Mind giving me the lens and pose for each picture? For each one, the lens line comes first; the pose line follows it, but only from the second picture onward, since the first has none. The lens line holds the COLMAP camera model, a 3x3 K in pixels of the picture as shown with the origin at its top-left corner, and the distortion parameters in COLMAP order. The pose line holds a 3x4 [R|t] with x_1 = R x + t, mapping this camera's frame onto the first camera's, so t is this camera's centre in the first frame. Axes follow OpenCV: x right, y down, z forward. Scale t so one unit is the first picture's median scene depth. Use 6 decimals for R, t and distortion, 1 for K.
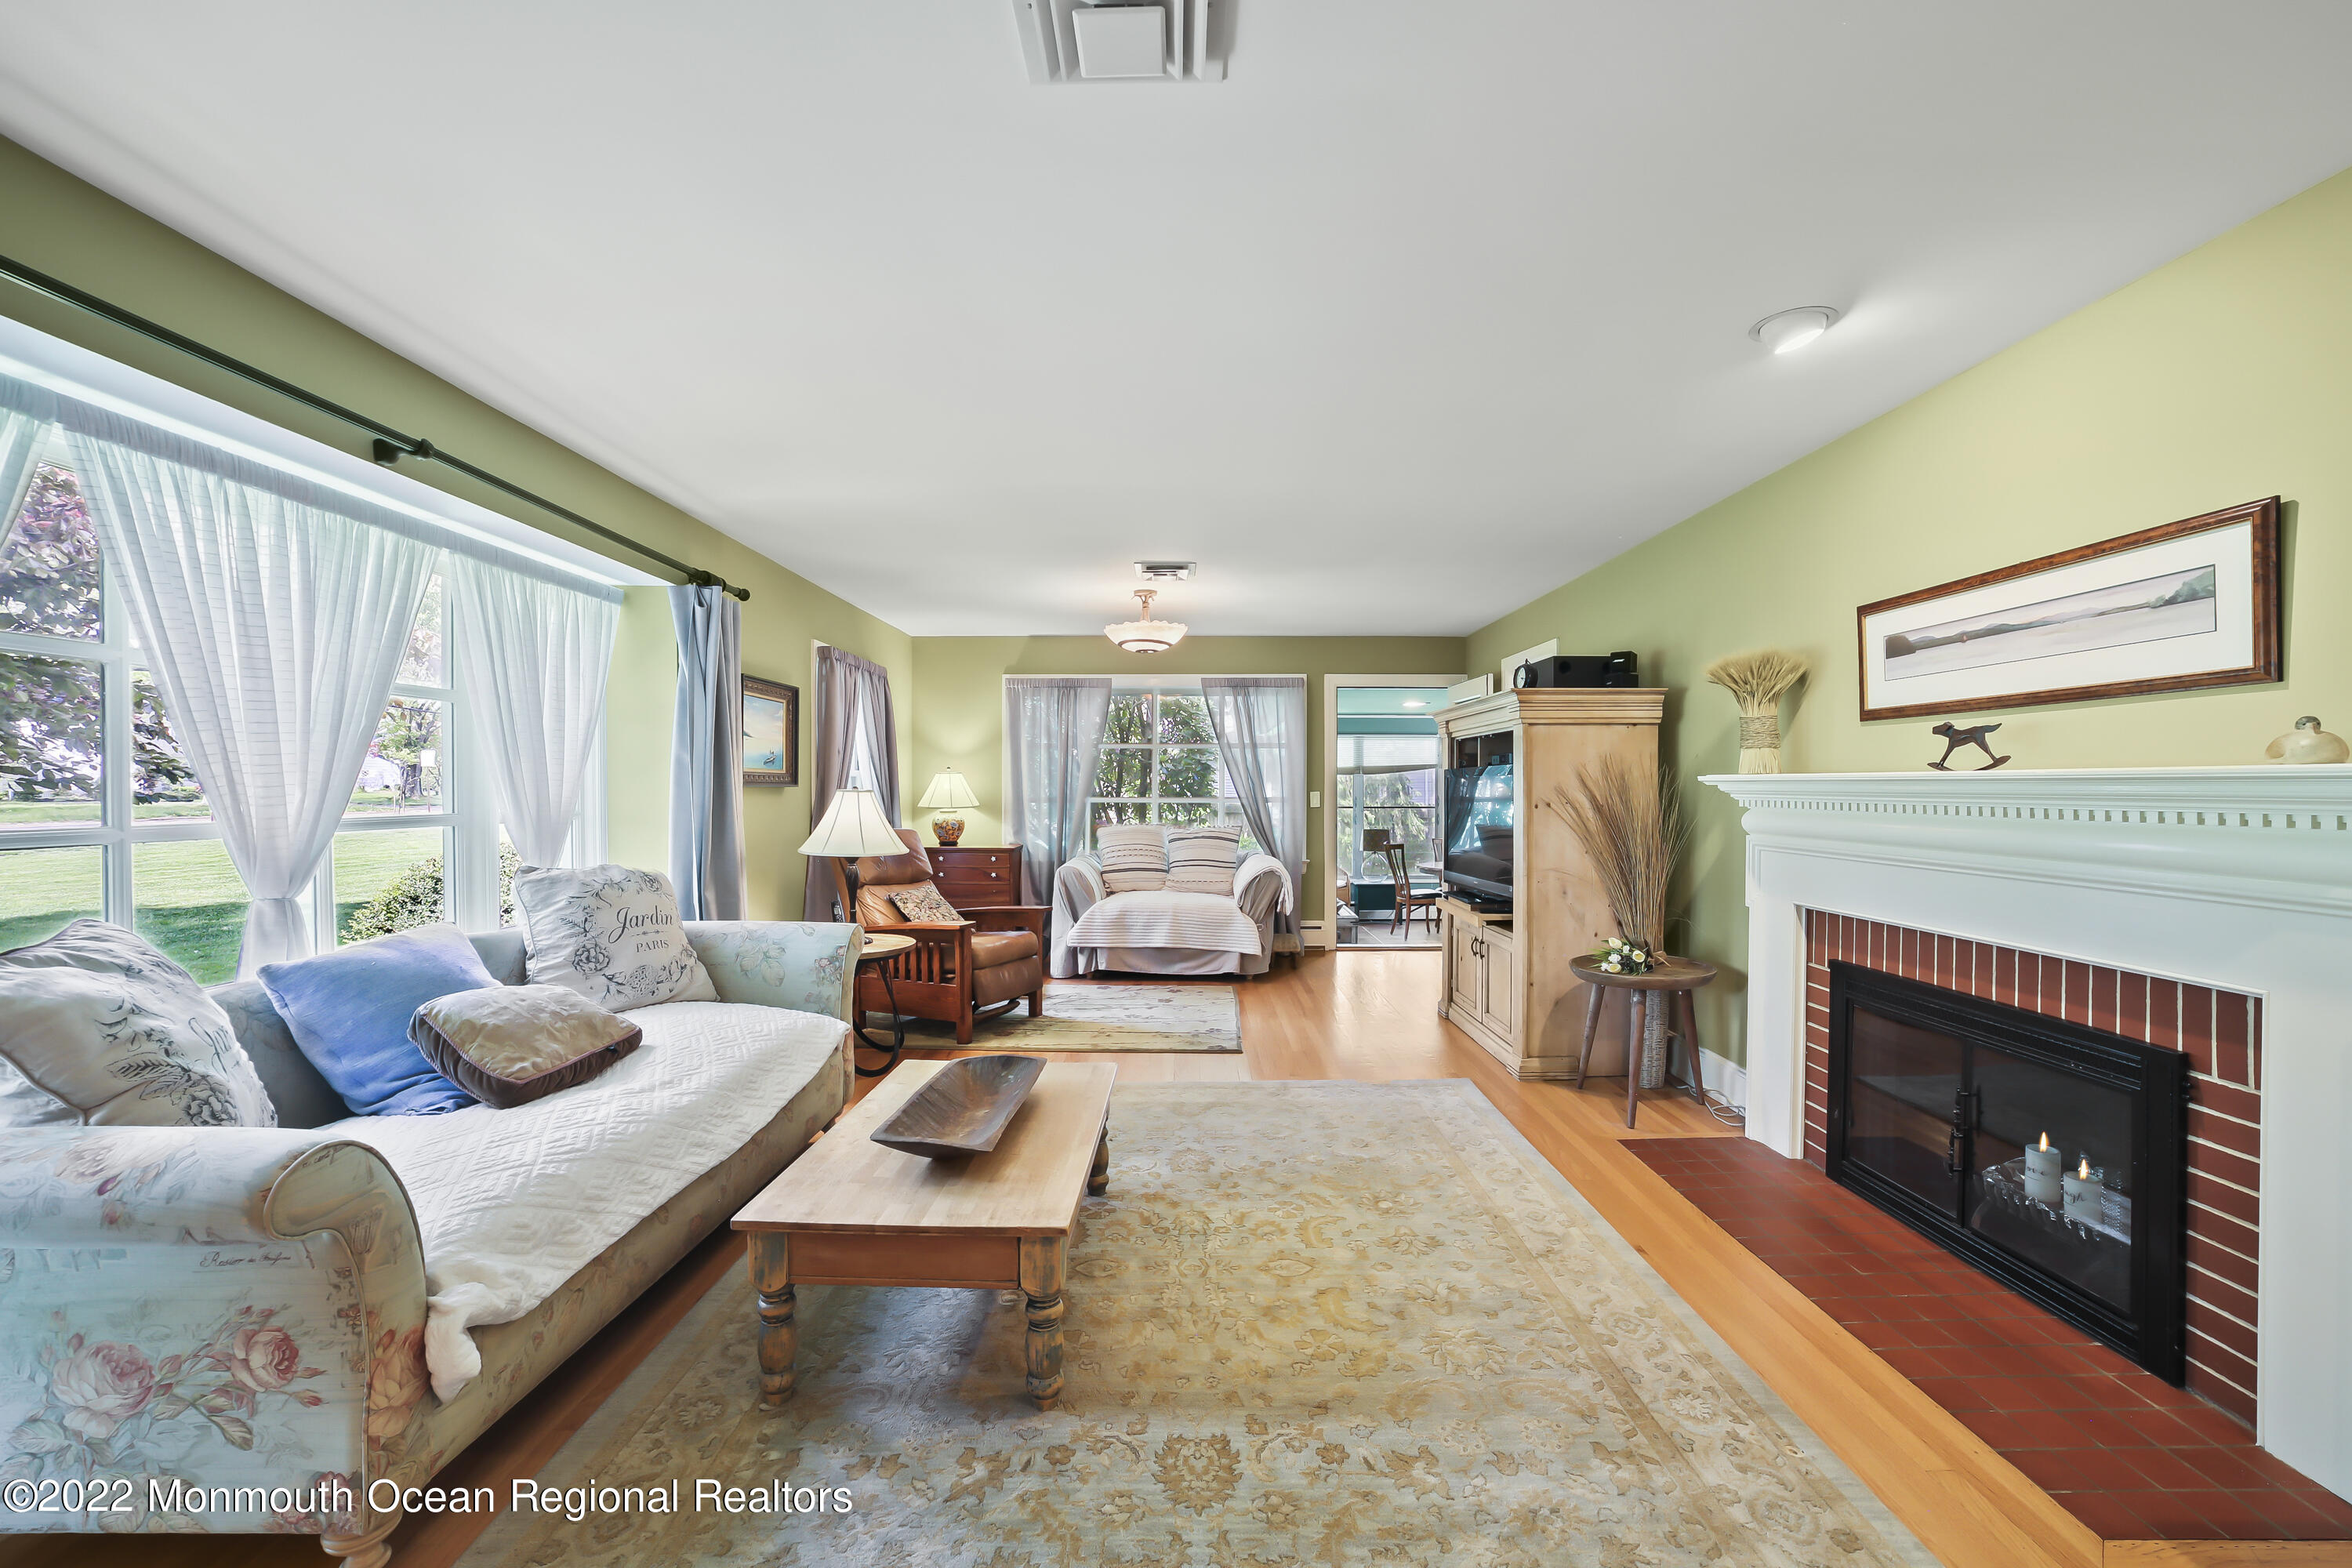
lens RADIAL K [[954.6, 0, 1190.3], [0, 954.6, 797.4], [0, 0, 1]] dist [-0.037330, 0.013939]
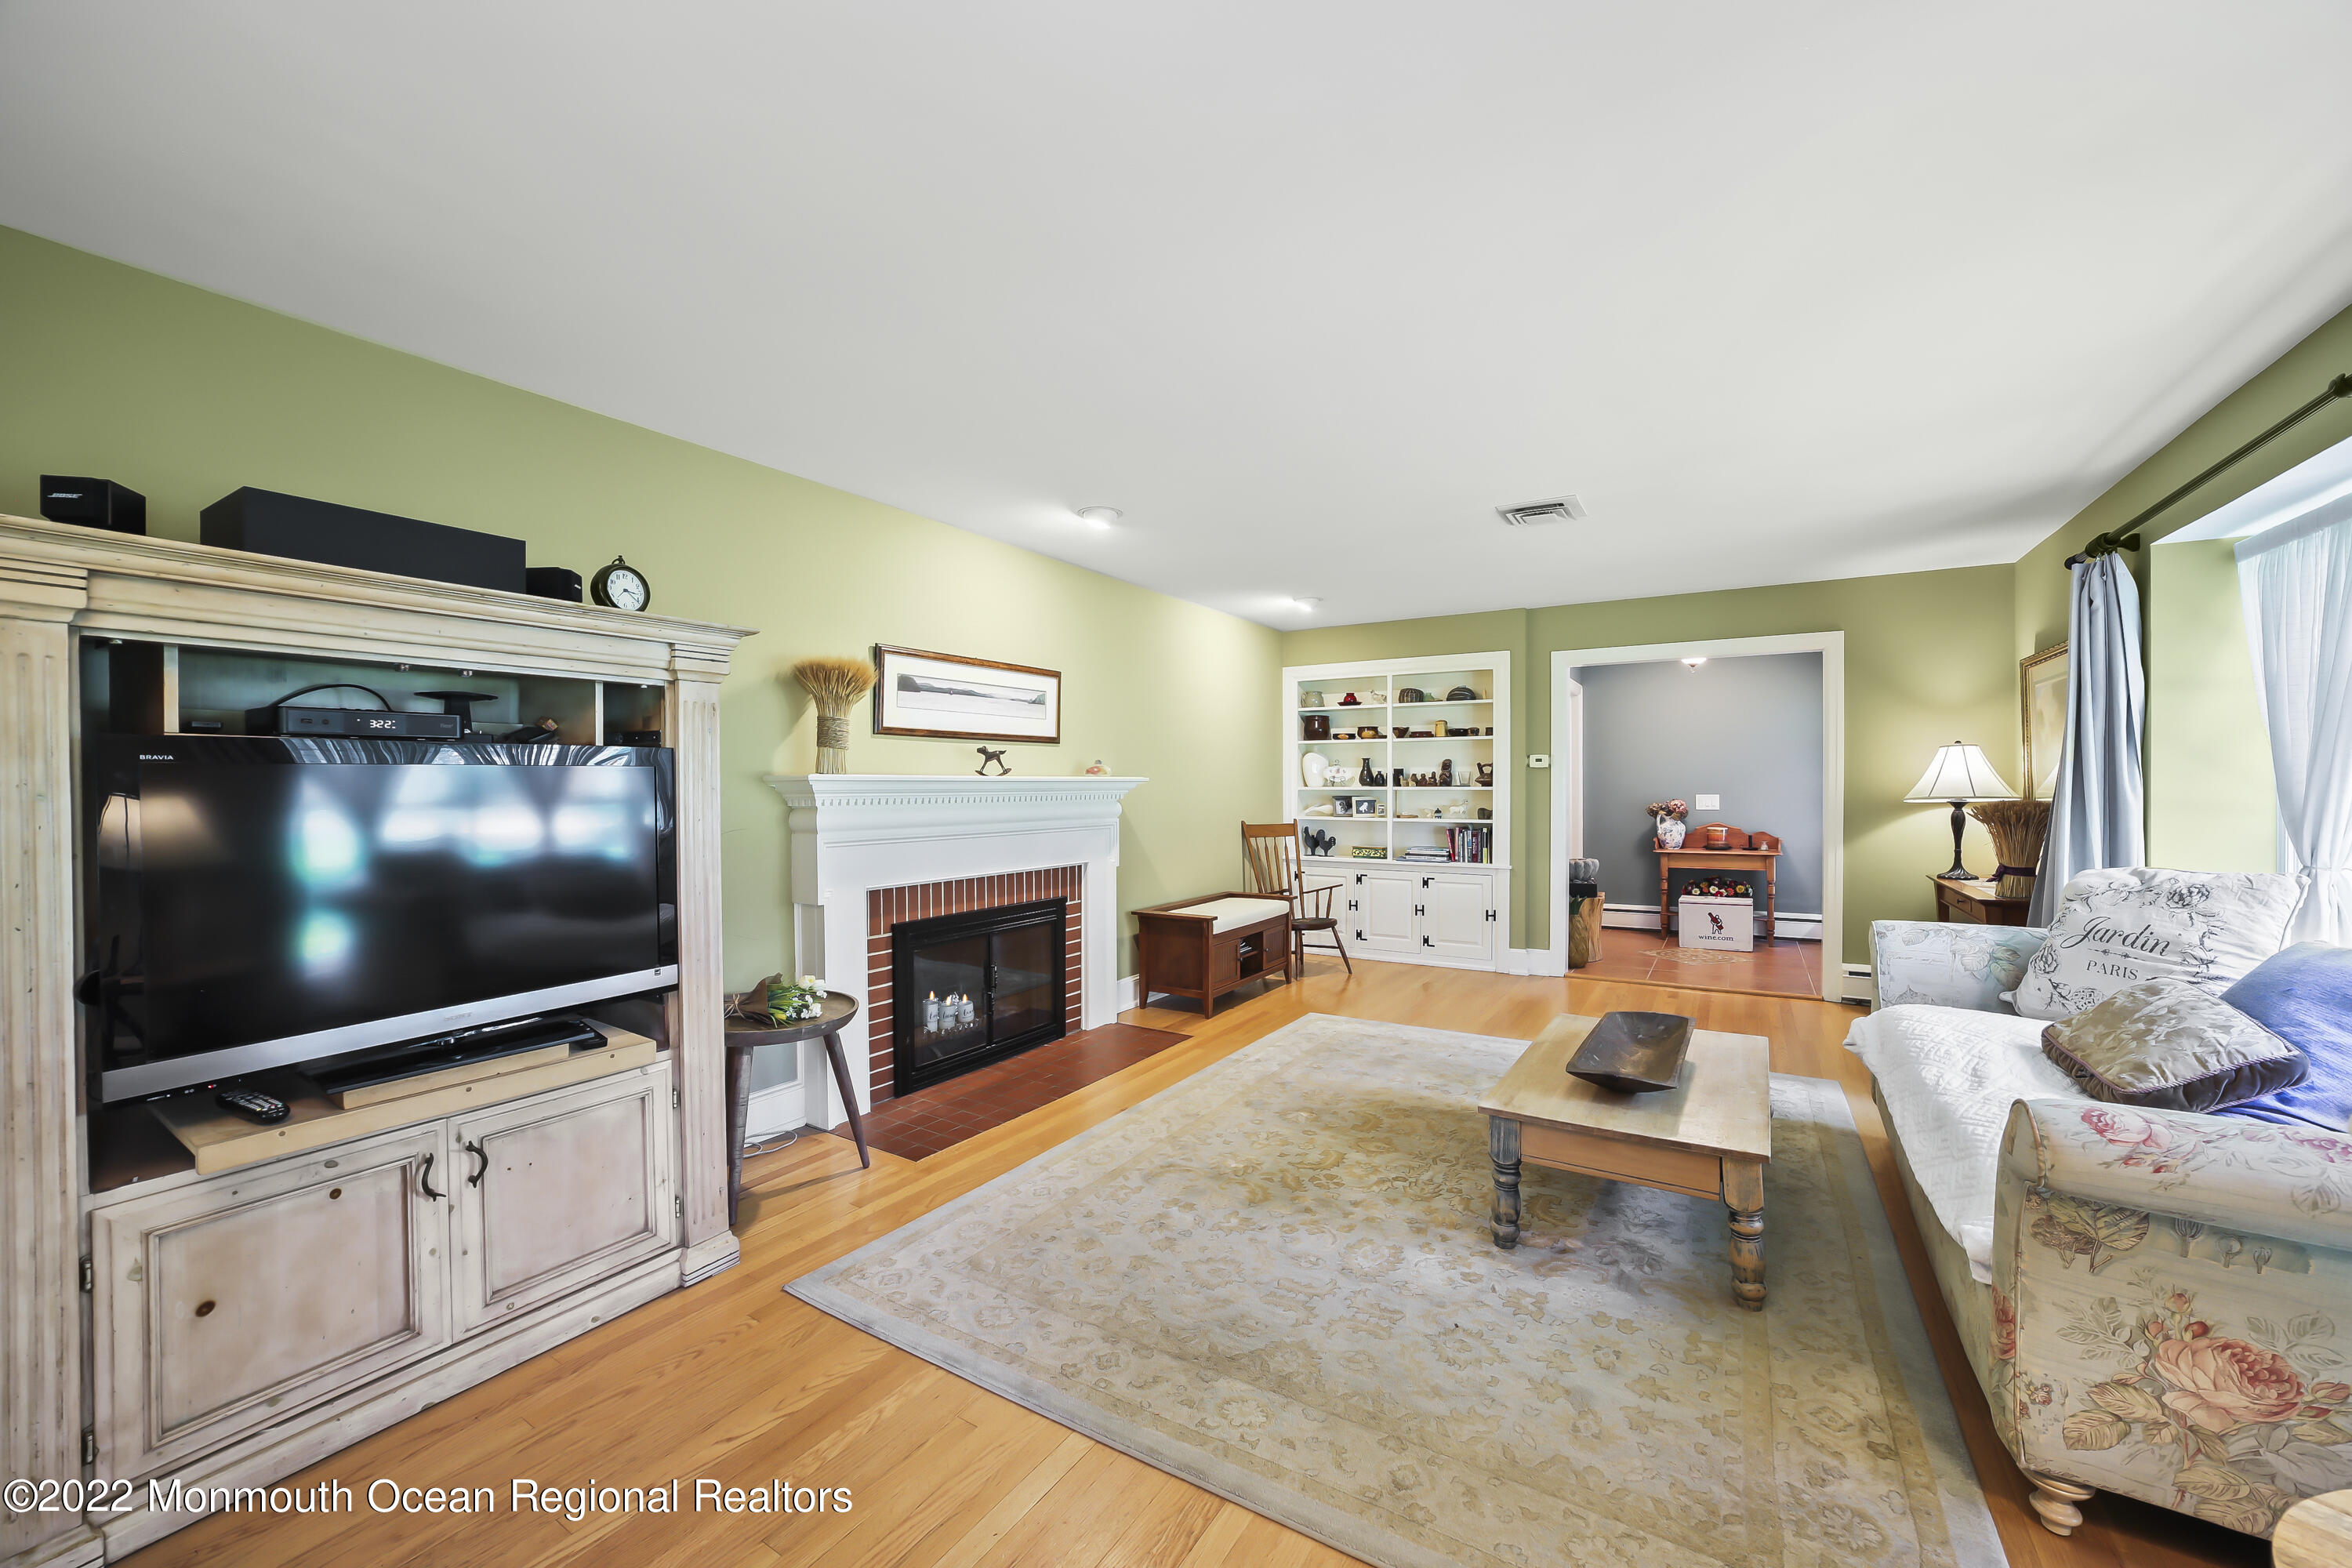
lens RADIAL K [[954.6, 0, 1155.8], [0, 954.6, 779.9], [0, 0, 1]] dist [-0.037330, 0.013939]
pose [[-0.839934, 0.000560, 0.542688, -0.334122], [0.006803, 0.999932, 0.009496, -0.033174], [-0.542646, 0.011668, -0.839880, 2.125288]]
